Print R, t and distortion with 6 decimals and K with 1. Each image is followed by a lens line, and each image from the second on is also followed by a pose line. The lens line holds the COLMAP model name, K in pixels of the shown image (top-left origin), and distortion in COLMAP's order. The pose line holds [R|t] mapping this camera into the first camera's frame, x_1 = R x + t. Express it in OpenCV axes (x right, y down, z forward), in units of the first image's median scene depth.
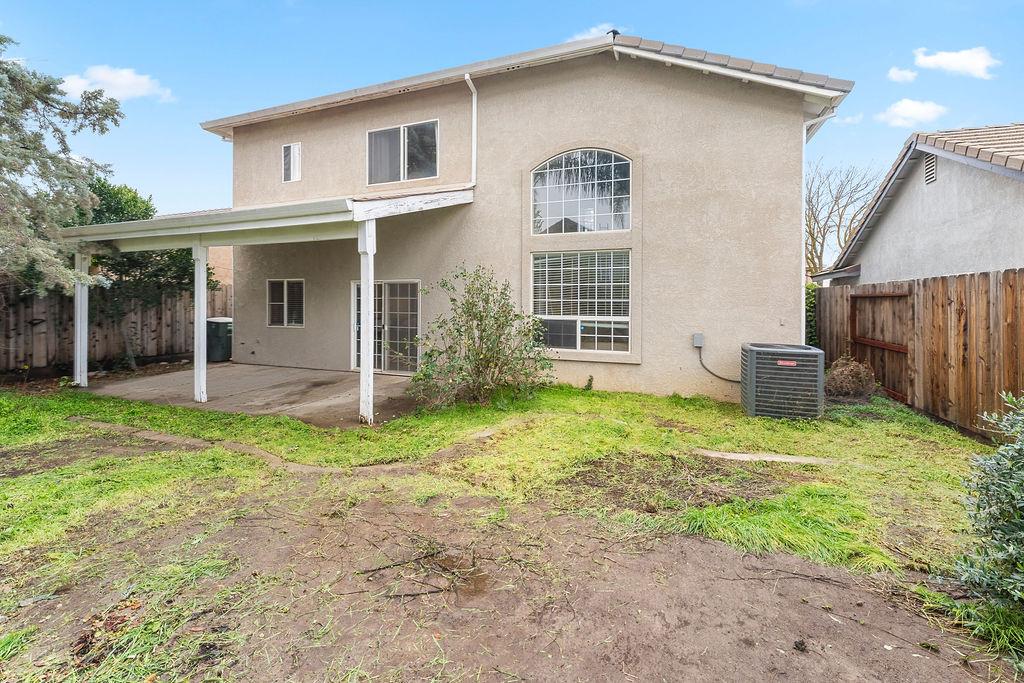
lens RADIAL K [[415.7, 0, 521.9], [0, 415.7, 300.0], [0, 0, 1]] dist [0.002135, -0.000292]
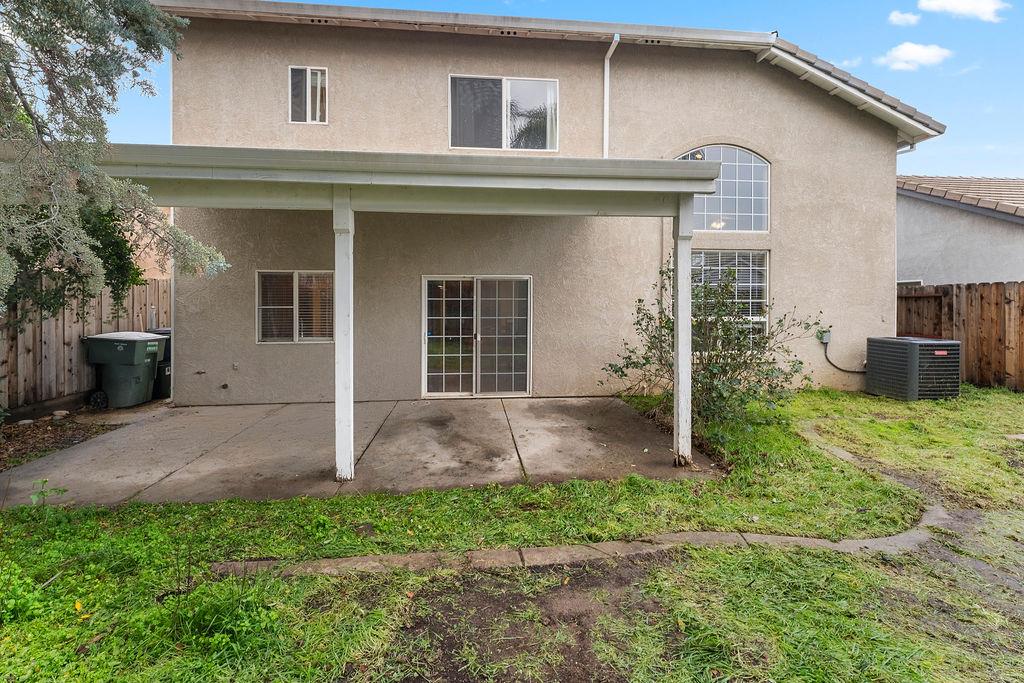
lens RADIAL K [[415.7, 0, 516.5], [0, 415.7, 303.8], [0, 0, 1]] dist [0.002135, -0.000292]
pose [[0.900000, -0.006036, 0.435847, -0.731870], [0.003436, 0.999971, 0.006753, -0.000596], [-0.435875, -0.004580, 0.899995, 0.342580]]
